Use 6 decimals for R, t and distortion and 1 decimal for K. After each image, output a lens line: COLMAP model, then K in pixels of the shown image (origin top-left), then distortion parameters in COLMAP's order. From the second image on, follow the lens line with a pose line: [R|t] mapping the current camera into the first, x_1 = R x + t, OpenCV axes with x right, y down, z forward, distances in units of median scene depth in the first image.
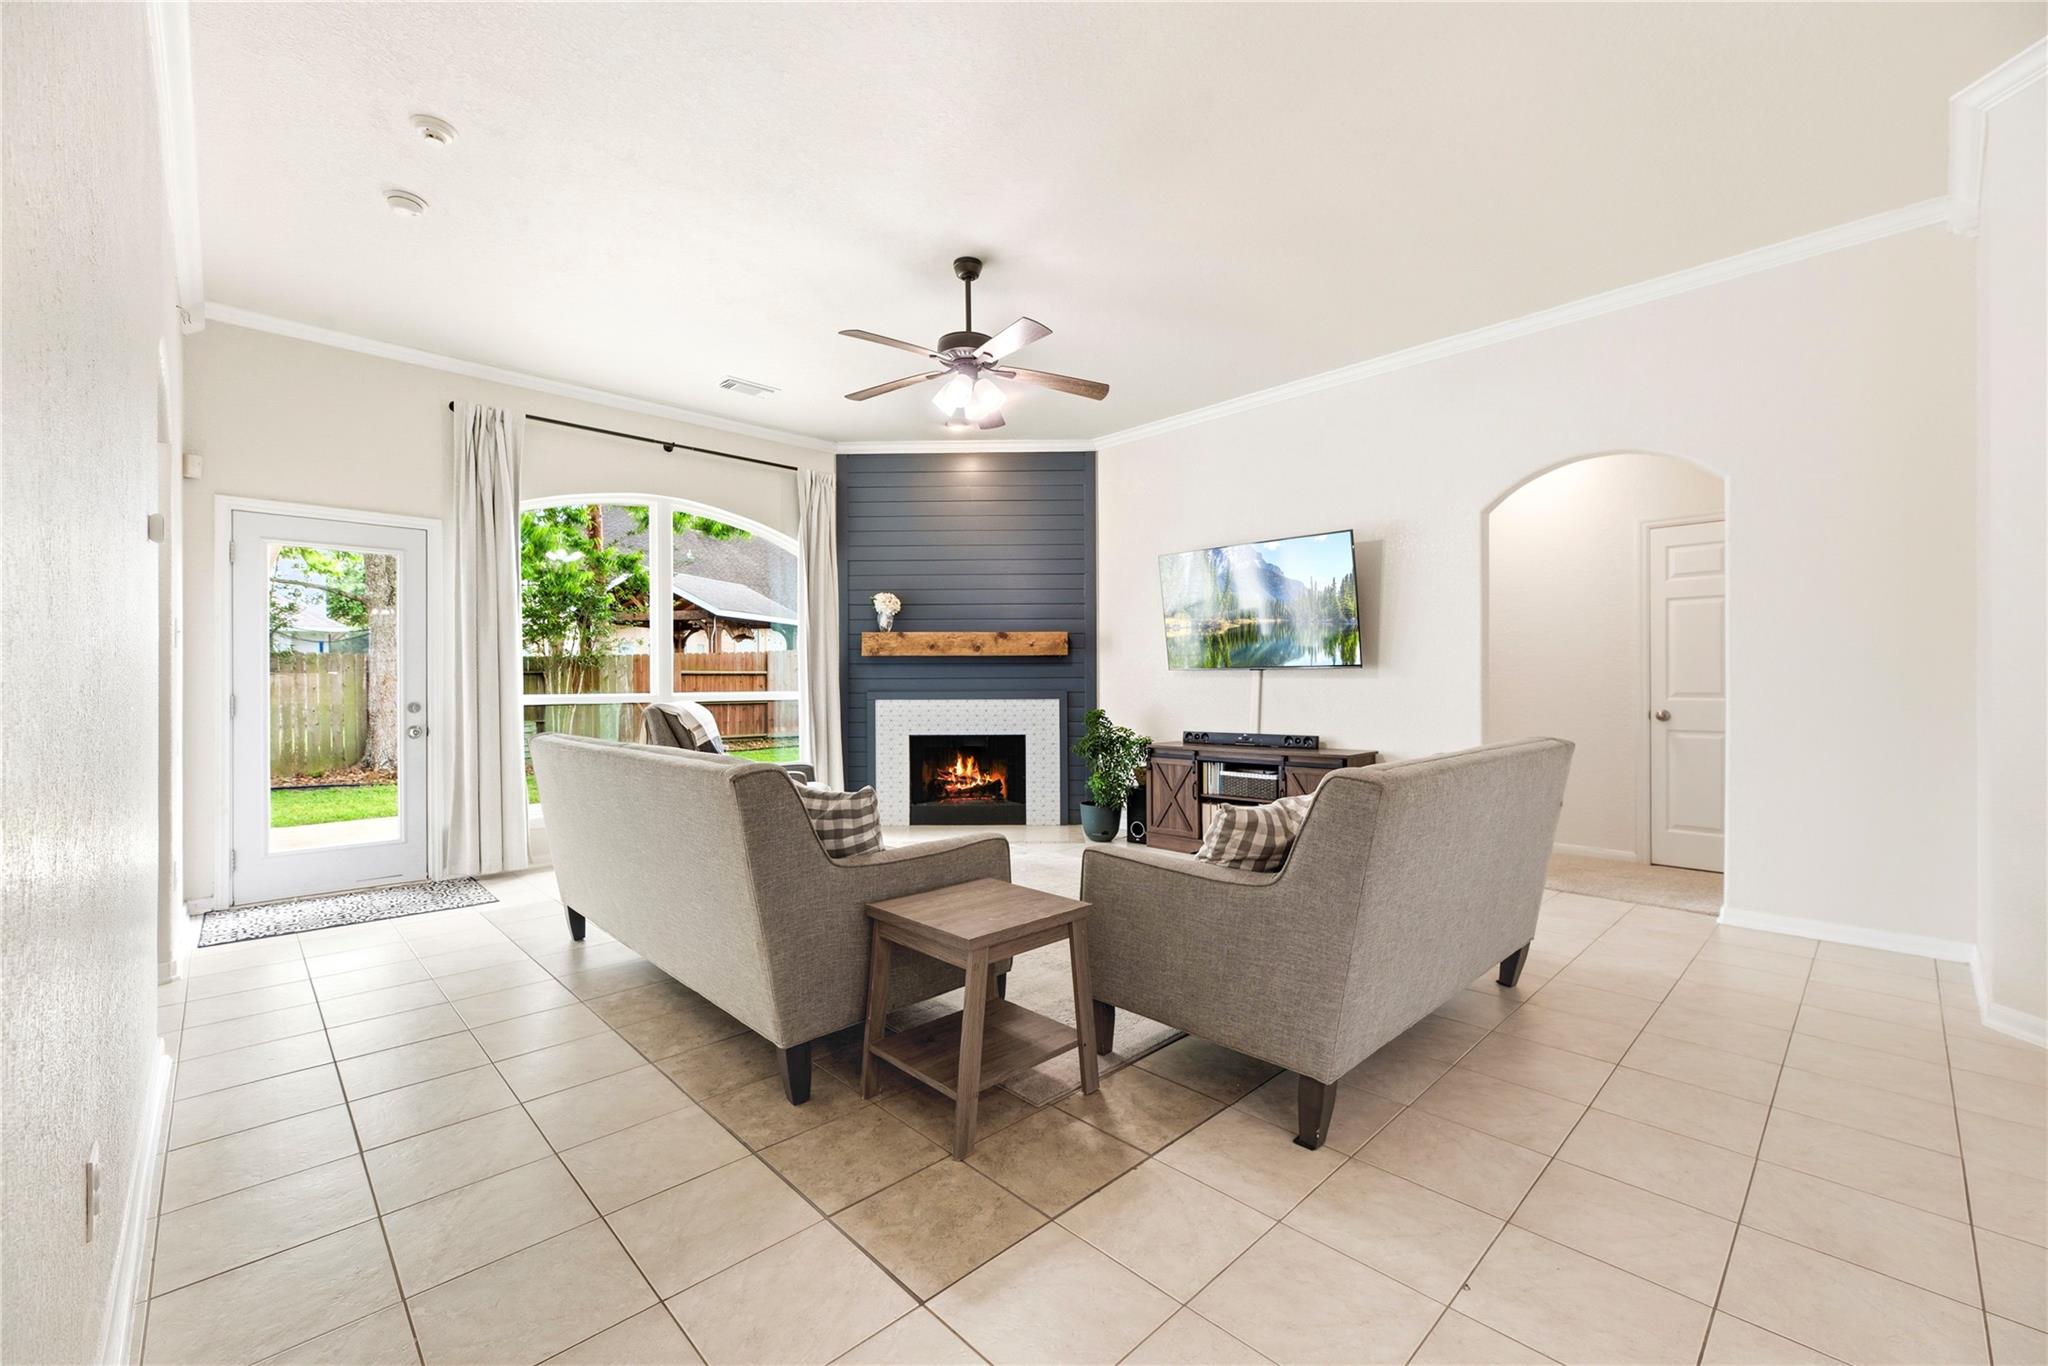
lens RADIAL K [[833.8, 0, 1038.4], [0, 833.8, 682.1], [0, 0, 1]] dist [-0.001497, 0.000487]
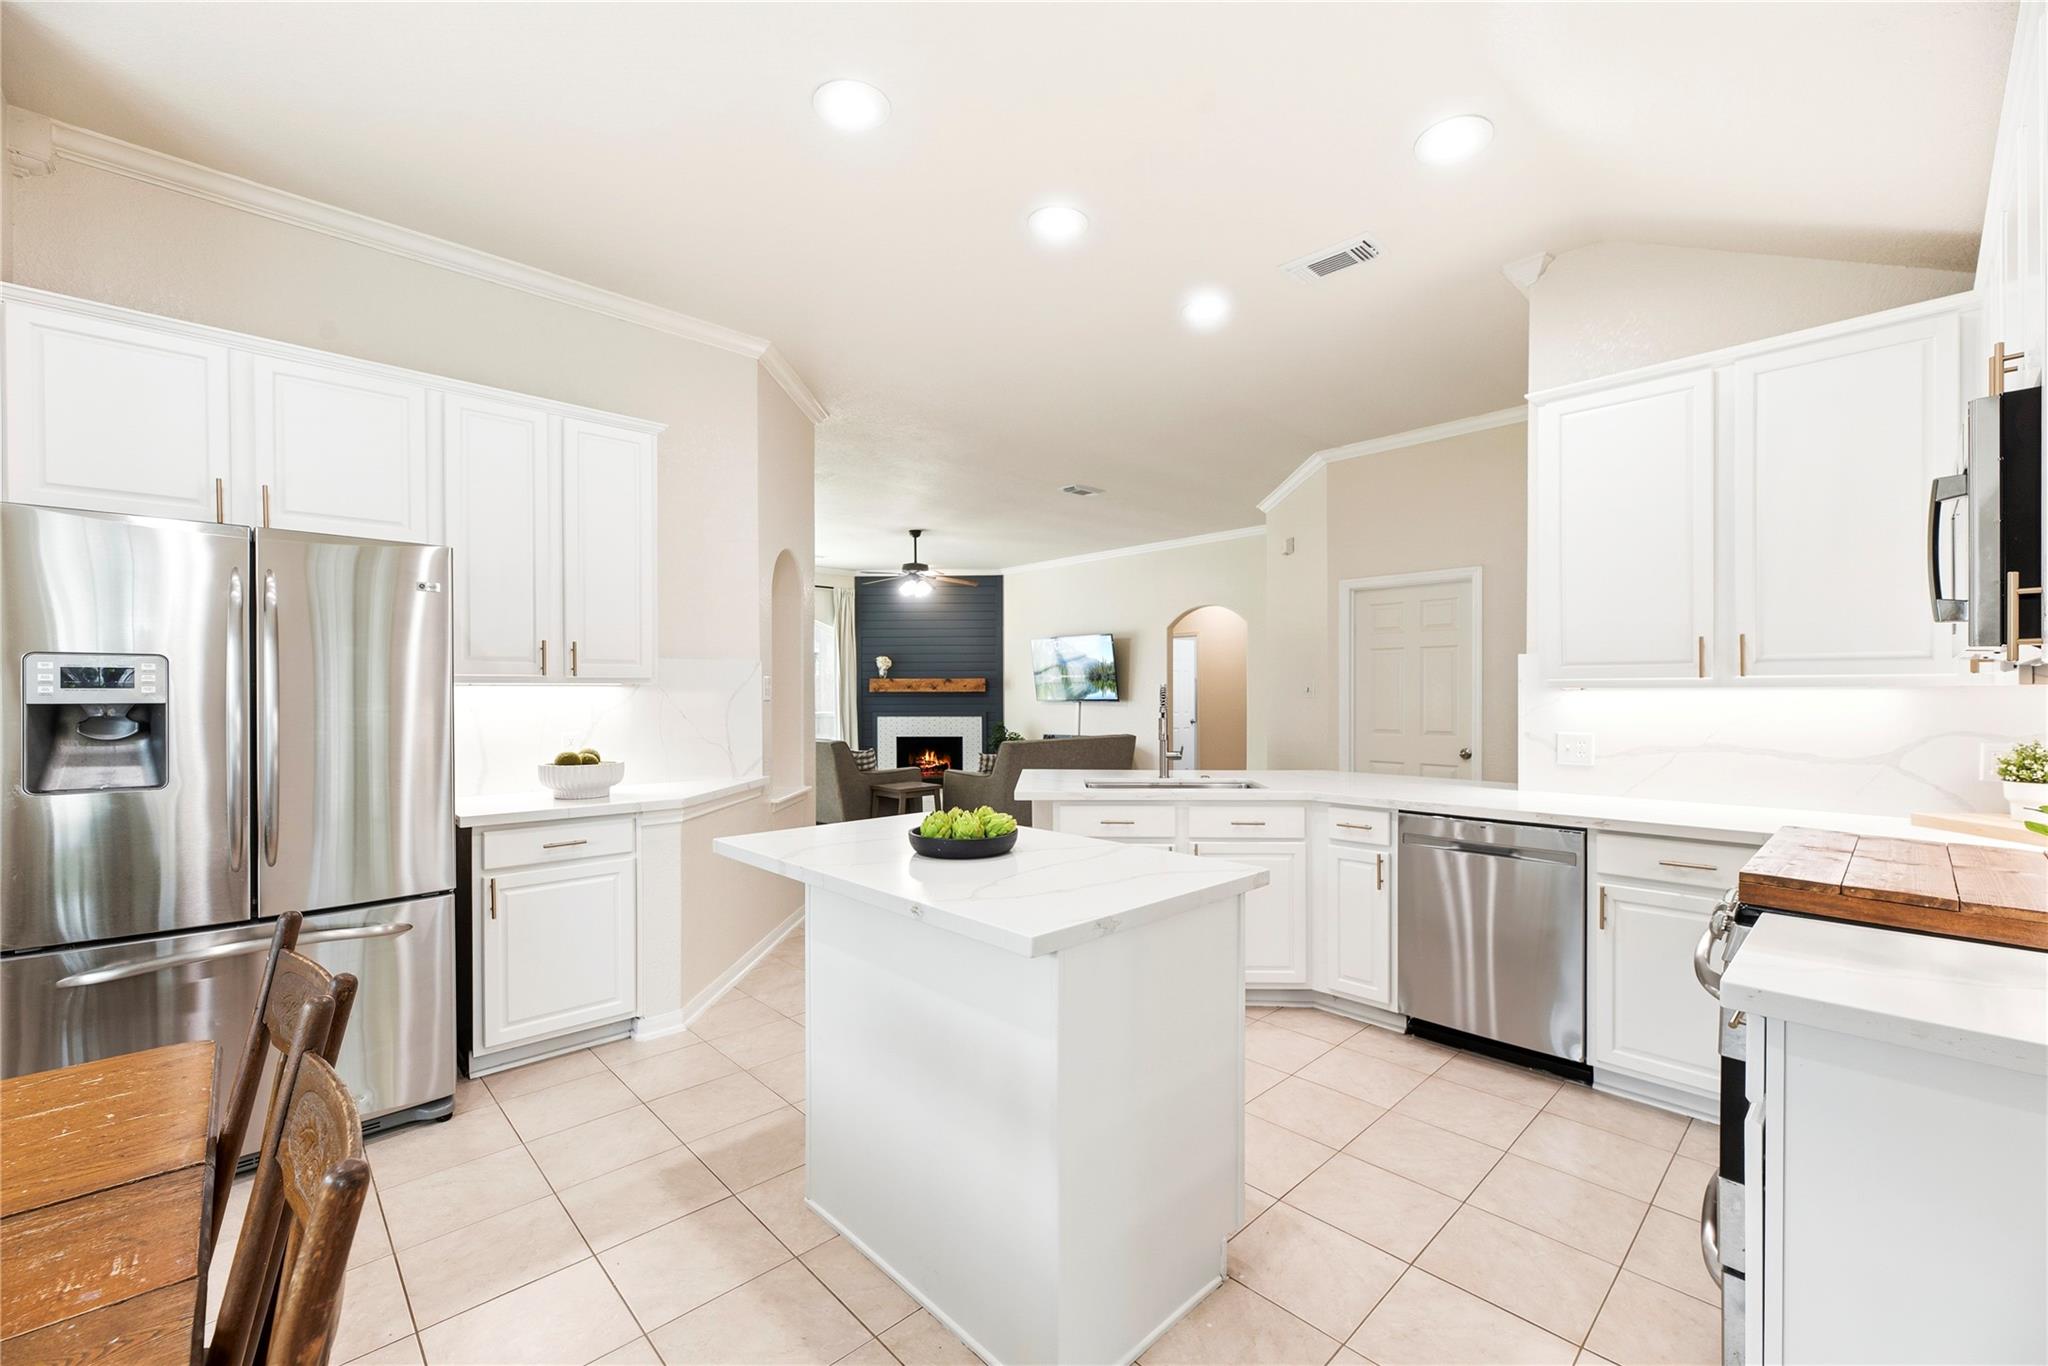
lens RADIAL K [[833.8, 0, 1028.7], [0, 833.8, 684.5], [0, 0, 1]] dist [-0.001497, 0.000487]
pose [[0.999786, -0.000569, -0.020674, 0.164371], [0.000563, 1.000000, -0.000254, -0.047649], [0.020674, 0.000243, 0.999786, -0.770897]]
